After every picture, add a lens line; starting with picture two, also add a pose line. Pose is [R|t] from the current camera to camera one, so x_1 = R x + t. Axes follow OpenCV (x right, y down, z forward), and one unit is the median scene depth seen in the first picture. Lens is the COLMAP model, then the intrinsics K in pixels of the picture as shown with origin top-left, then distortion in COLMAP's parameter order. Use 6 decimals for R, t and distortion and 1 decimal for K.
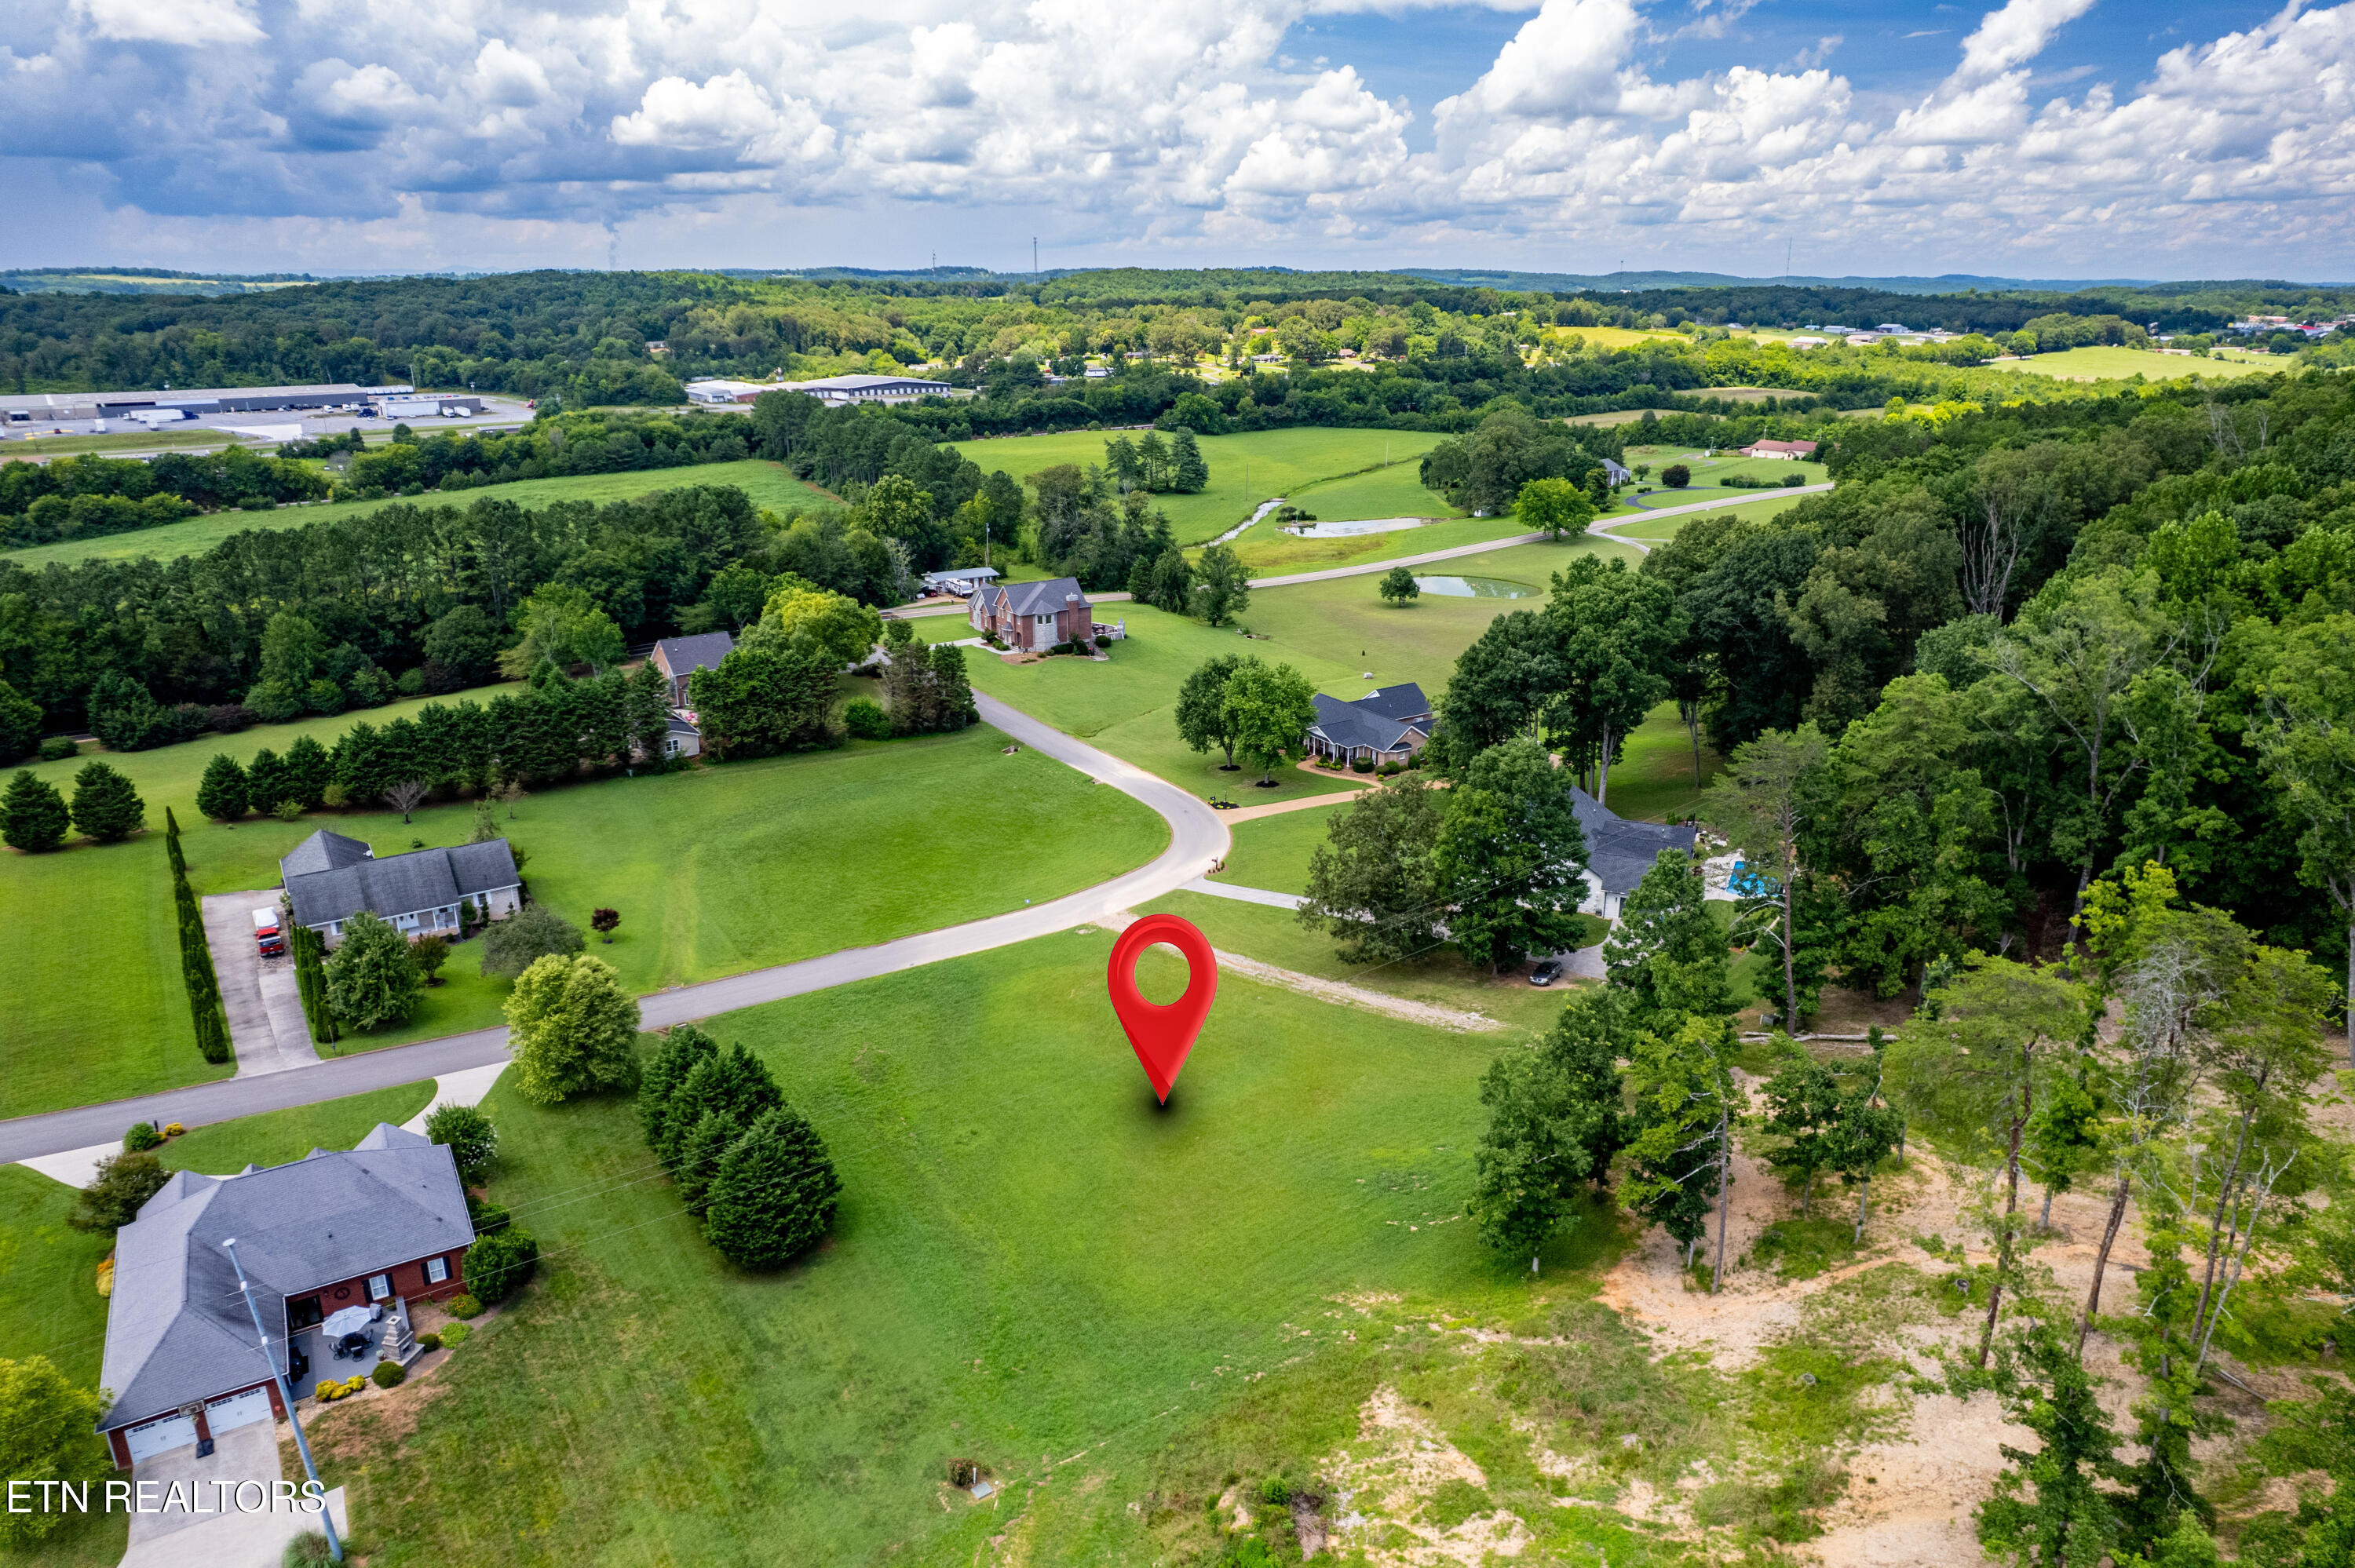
lens RADIAL K [[1533.8, 0, 1177.5], [0, 1533.8, 784.0], [0, 0, 1]] dist [-0.077060, 0.069735]
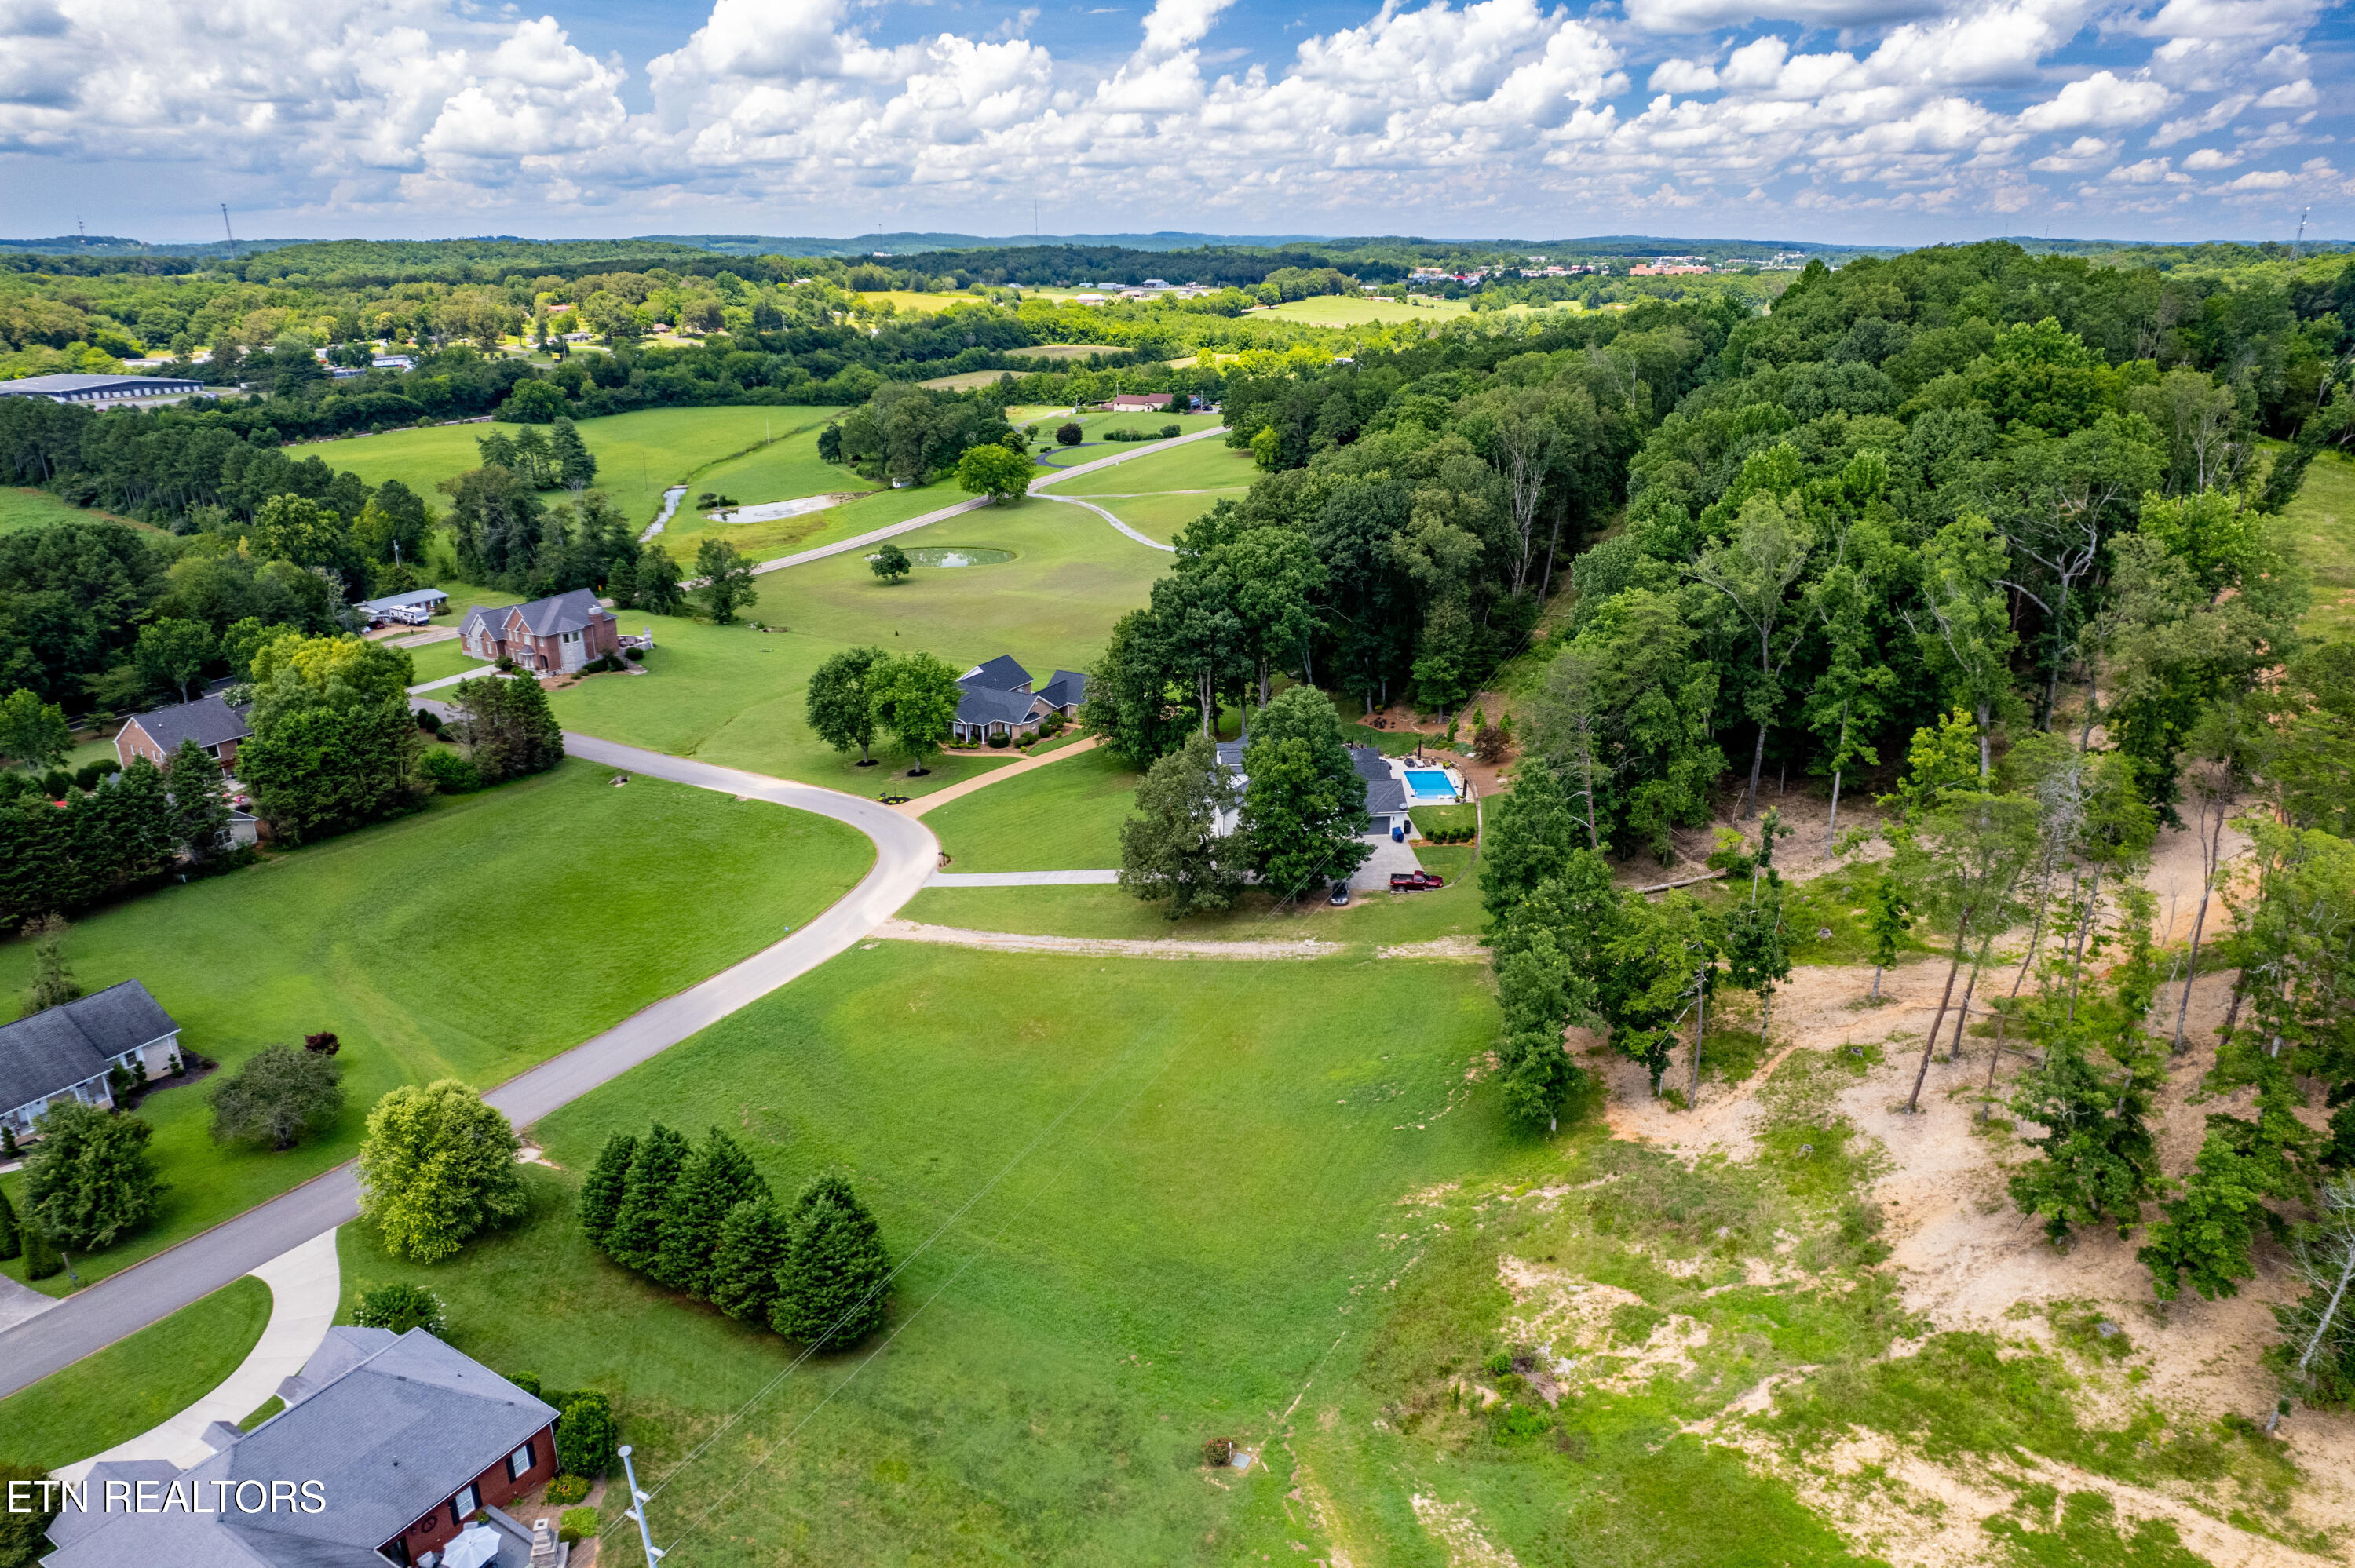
lens RADIAL K [[1533.8, 0, 1177.5], [0, 1533.8, 784.0], [0, 0, 1]] dist [-0.077060, 0.069735]
pose [[0.888626, -0.157696, 0.430669, -0.063438], [0.147927, 0.987393, 0.056321, -0.006804], [-0.434121, 0.013660, 0.900751, 0.008563]]
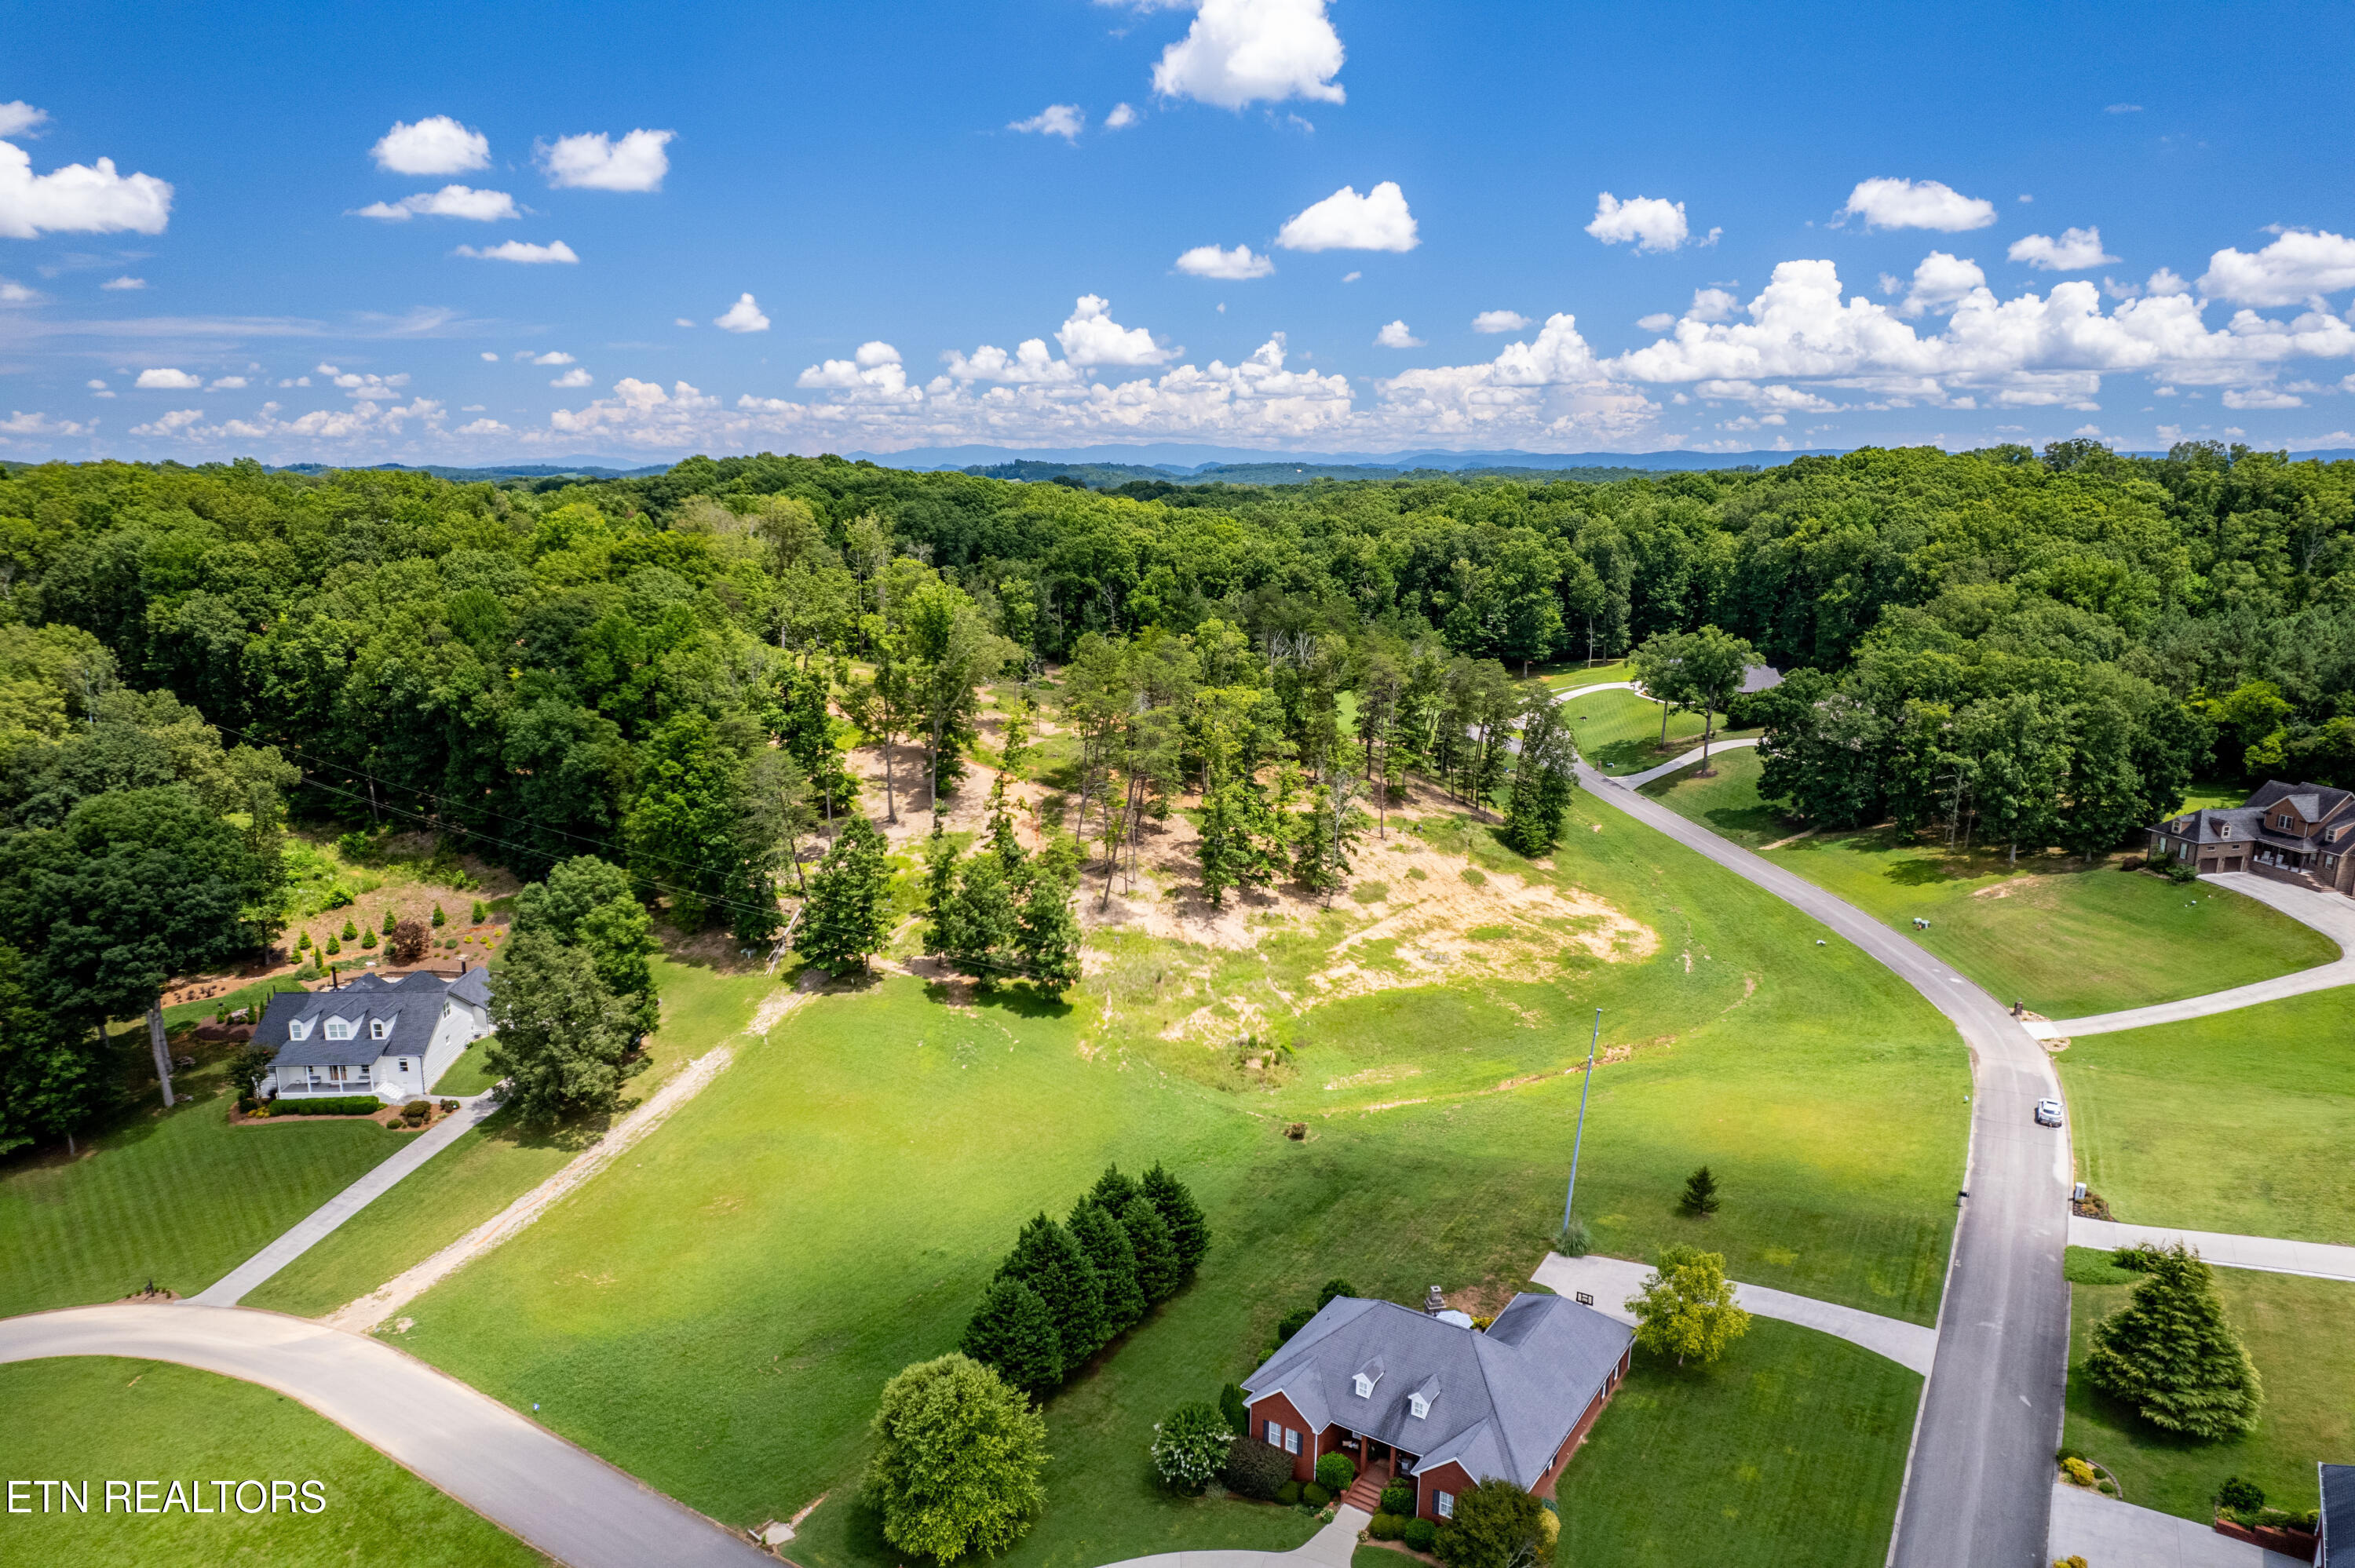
lens RADIAL K [[1529.2, 0, 1177.5], [0, 1529.2, 784.0], [0, 0, 1]] dist [-0.080254, 0.075470]
pose [[-0.448929, -0.167039, 0.877816, -0.178595], [0.274871, 0.908924, 0.313532, -0.056152], [-0.850240, 0.382040, -0.362129, 0.187570]]
